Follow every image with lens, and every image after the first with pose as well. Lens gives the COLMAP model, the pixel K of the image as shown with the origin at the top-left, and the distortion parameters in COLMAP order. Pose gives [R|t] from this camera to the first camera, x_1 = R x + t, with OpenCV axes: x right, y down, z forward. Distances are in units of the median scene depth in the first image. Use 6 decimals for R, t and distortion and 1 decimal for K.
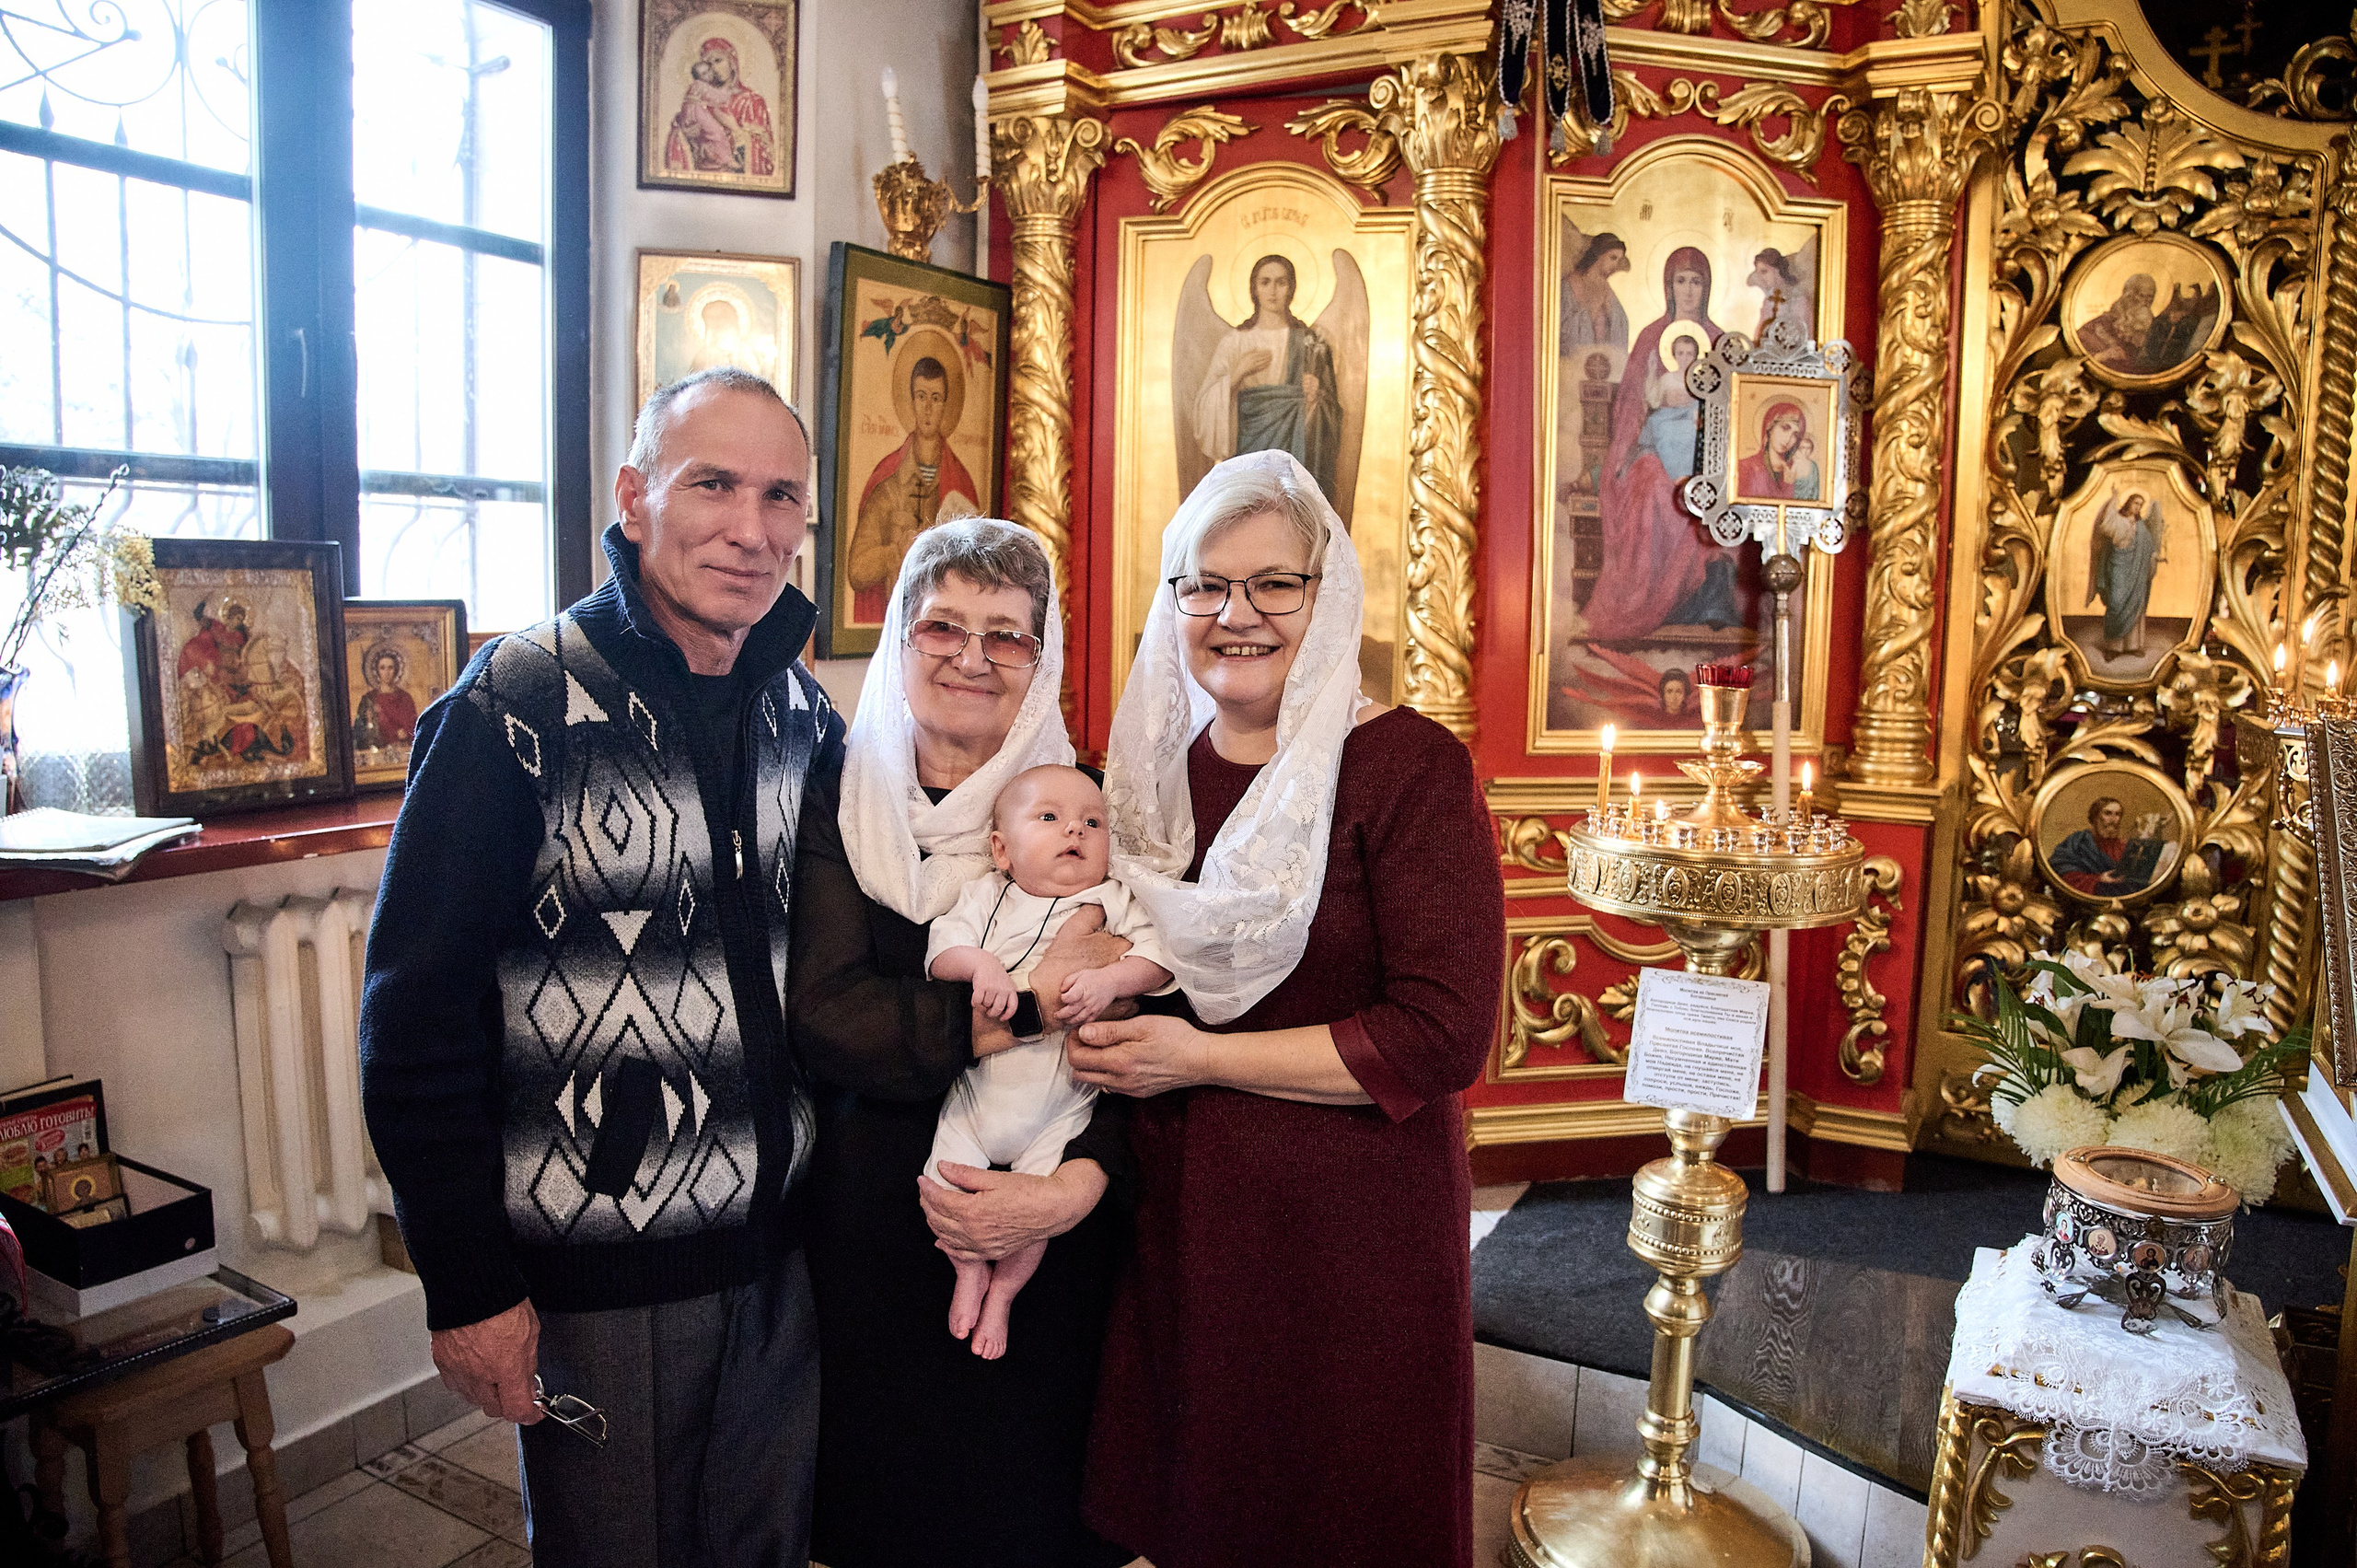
lens RADIAL K [[1620.8, 0, 1174.8], [0, 1620.8, 792.7], [0, 0, 1]] dist [-0.150891, 0.078585]
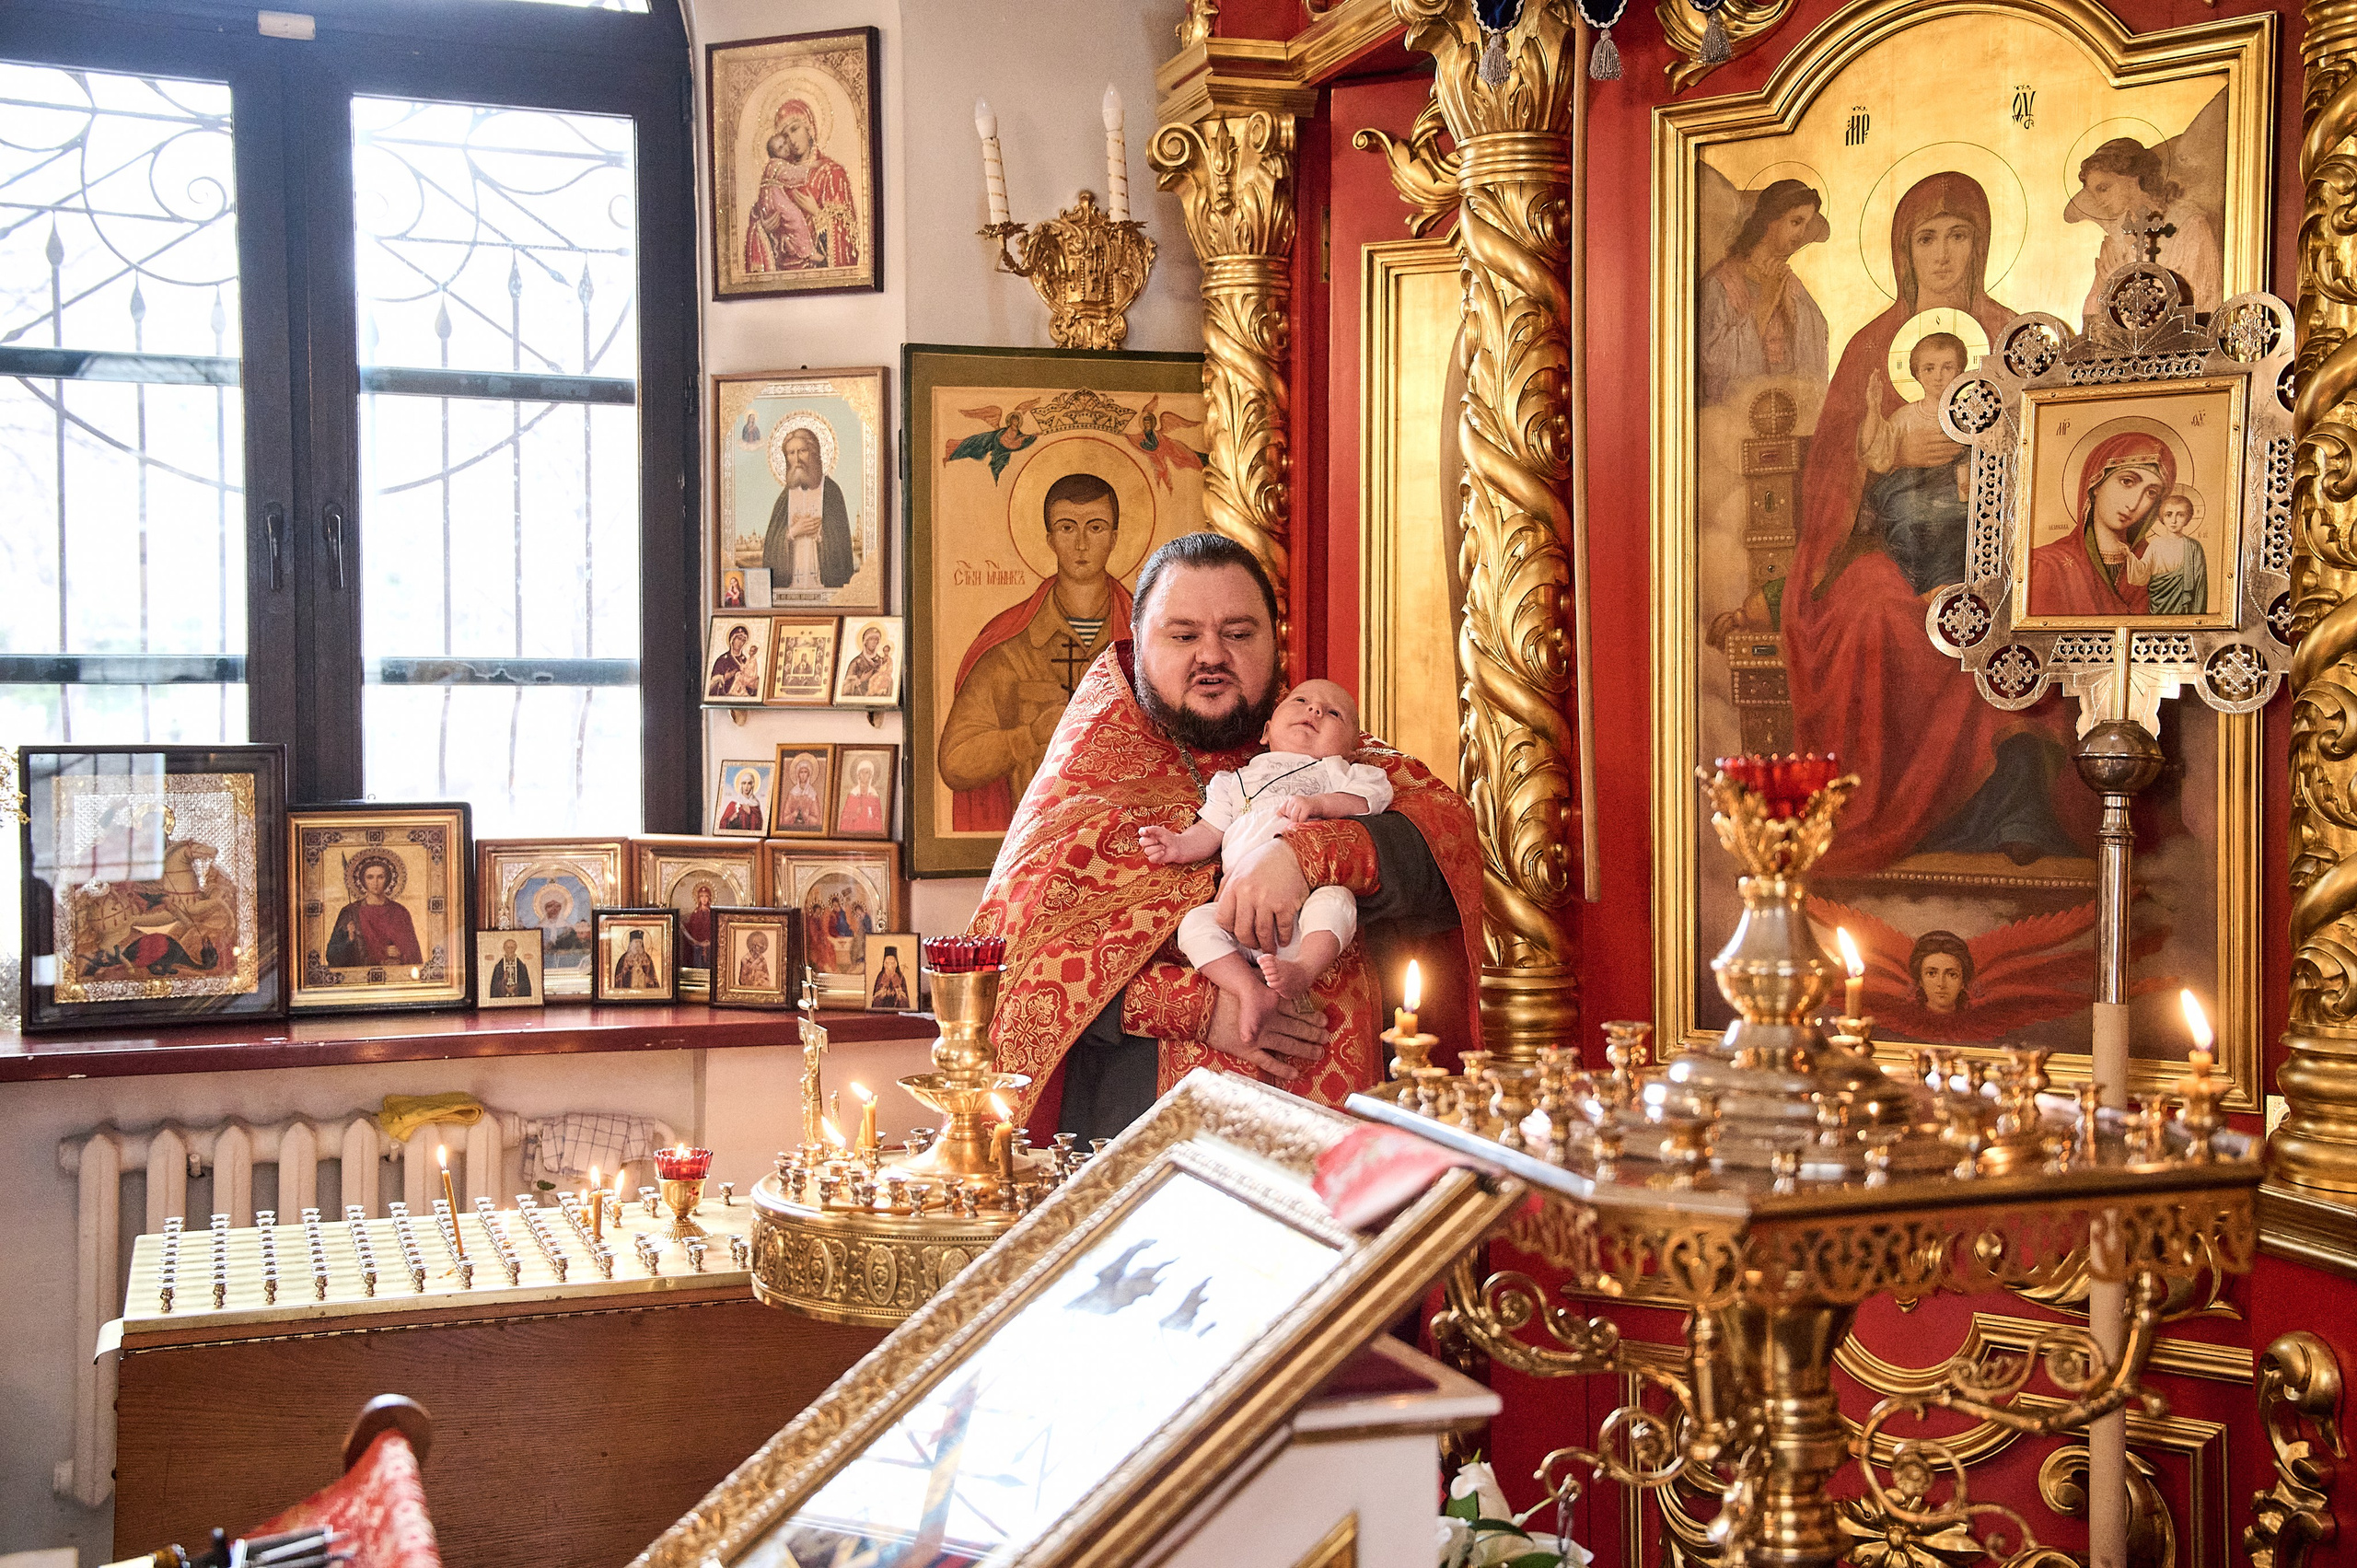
lens RADIAL K [[2736.8, 0, 1173.9], [0, 2736.8, 770.2], [0, 0, 1]] dist [0.131775, 0.025221]
pose [[0.737912, -0.002249, -0.674893, 0.795353], [-0.067763, 0.994694, -0.077404, -0.042697], [0.671487, 0.102850, 0.733844, 0.116236]]
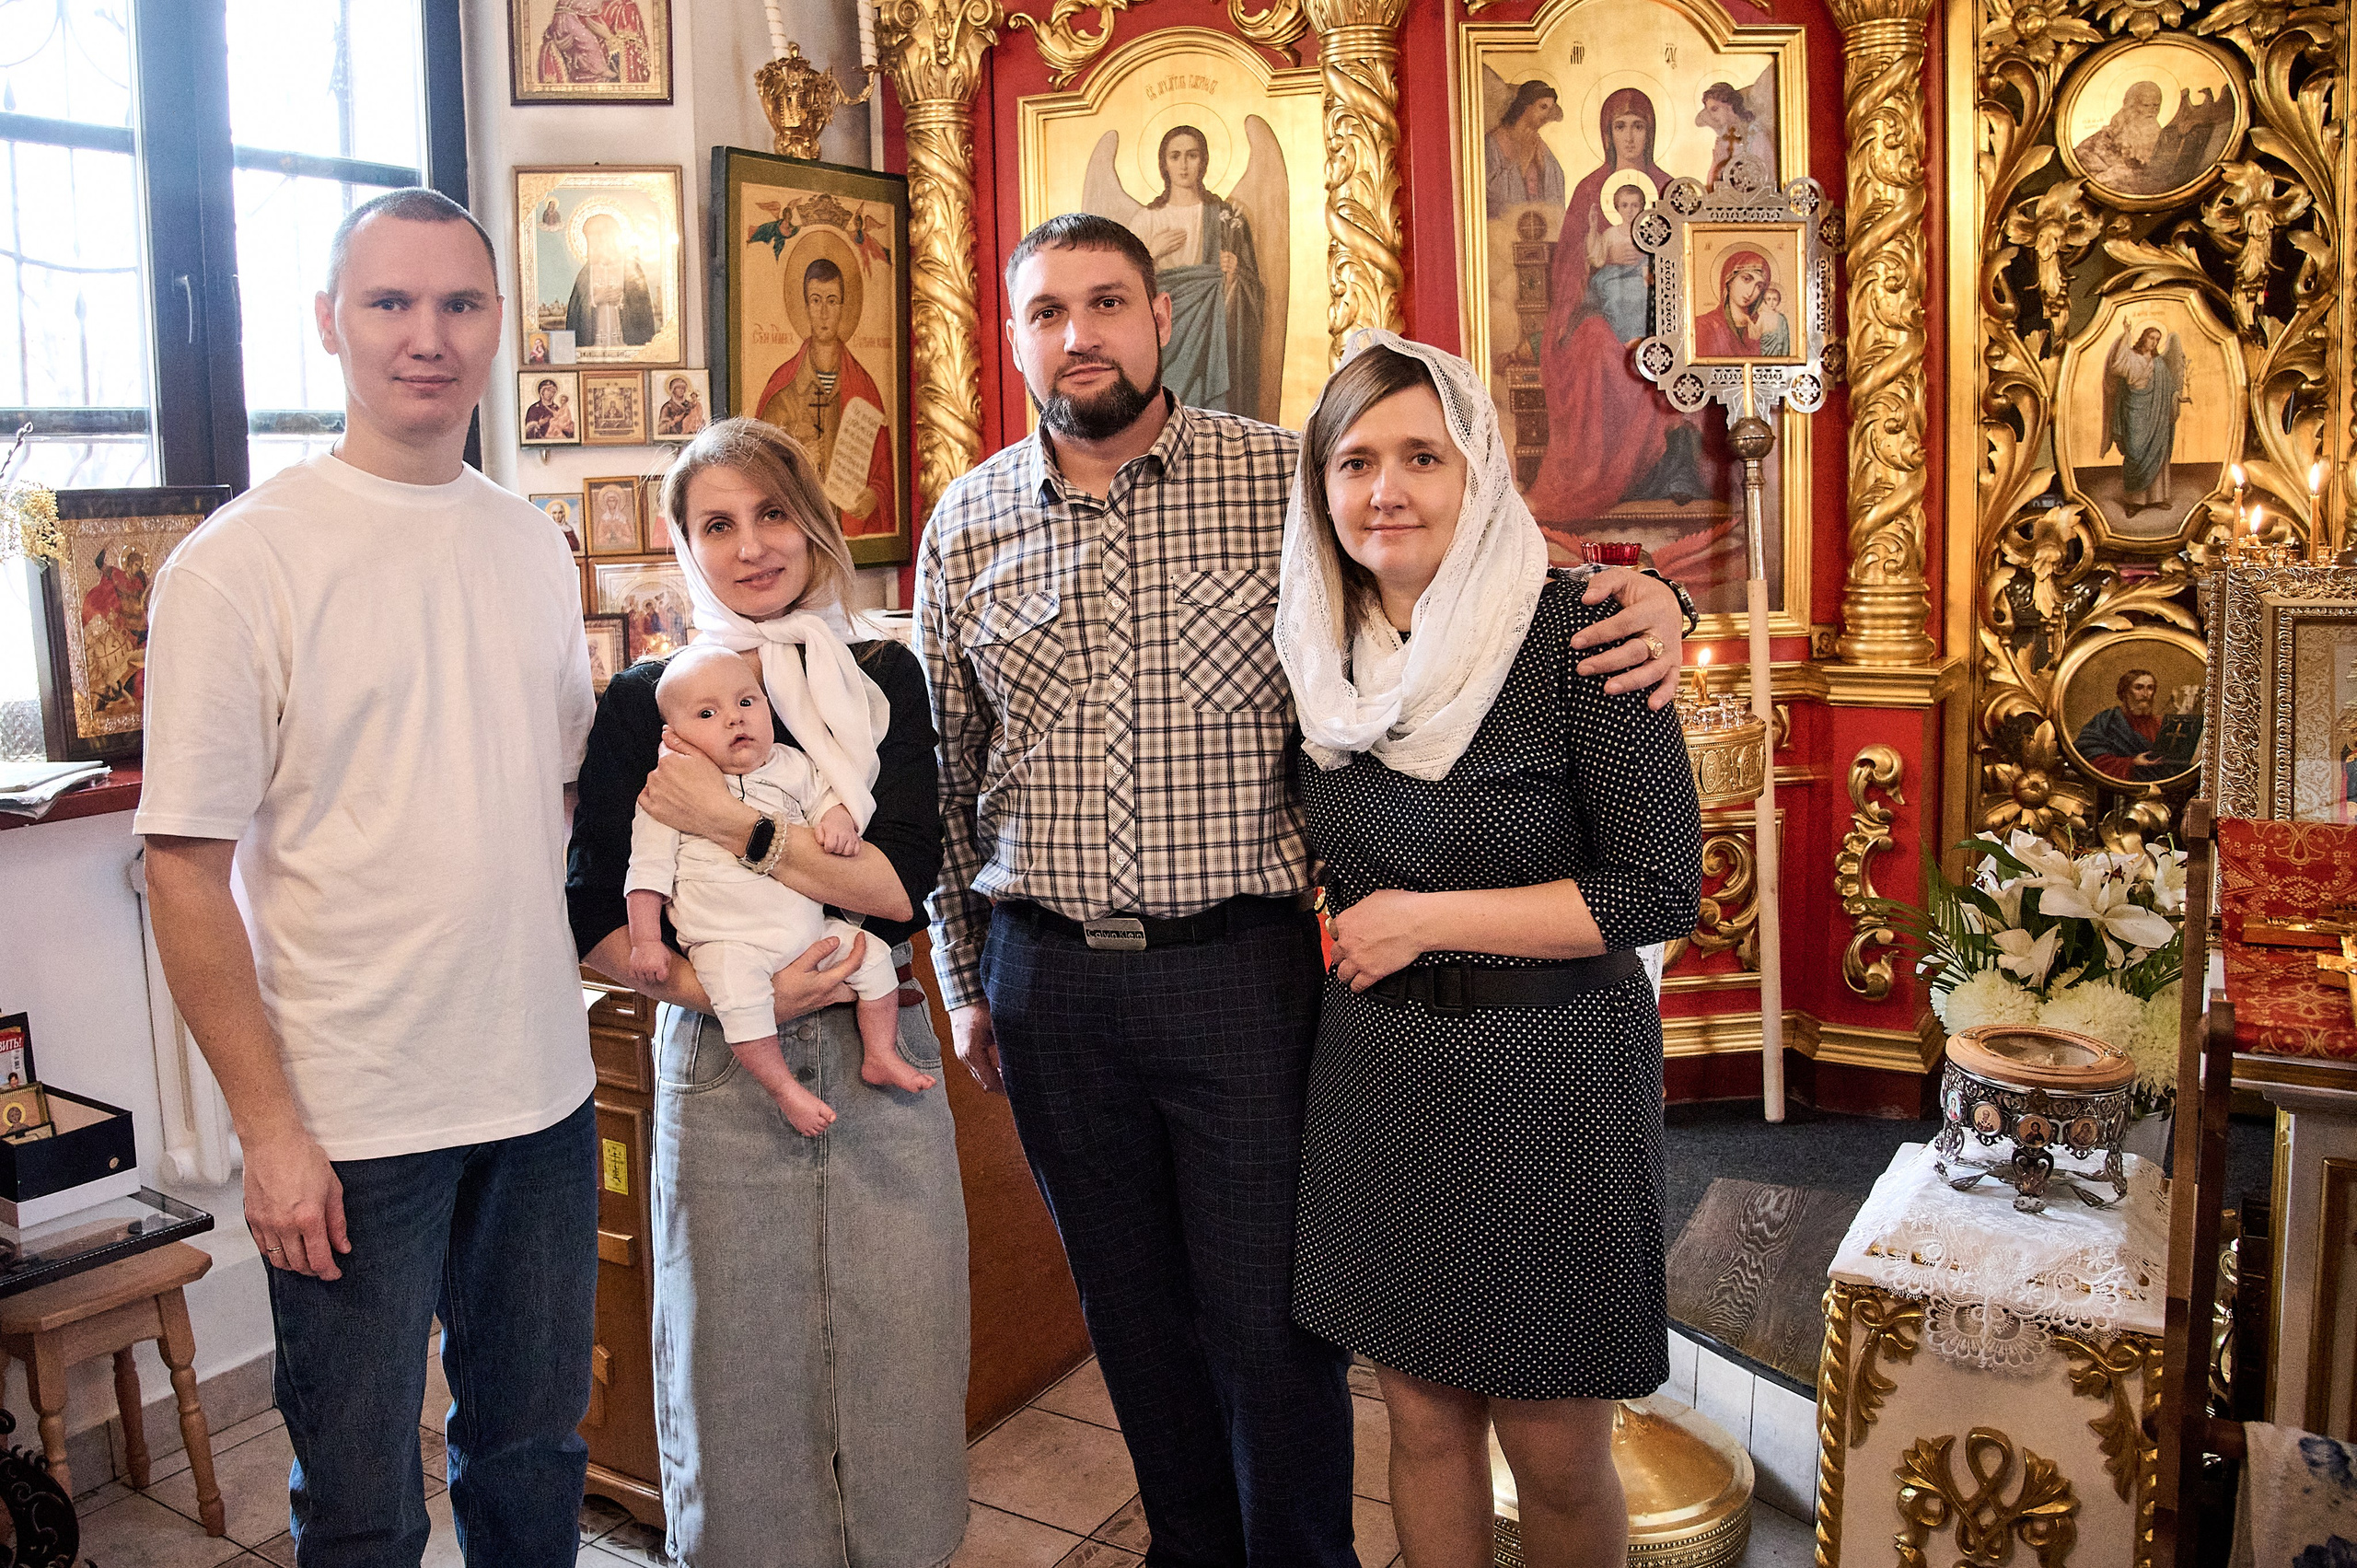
lens RADIAL K [[1898.8, 0, 971.3], [0, 1898.8, 699.5], [0, 0, 1]] dist [-0.148893, 0.077746]
pose [[0.992767, -0.039305, -0.113437, 0.054931], [0.037684, 0.999155, -0.016398, 0.012074], [0.113986, 0.012004, 0.993410, -0.106536]]
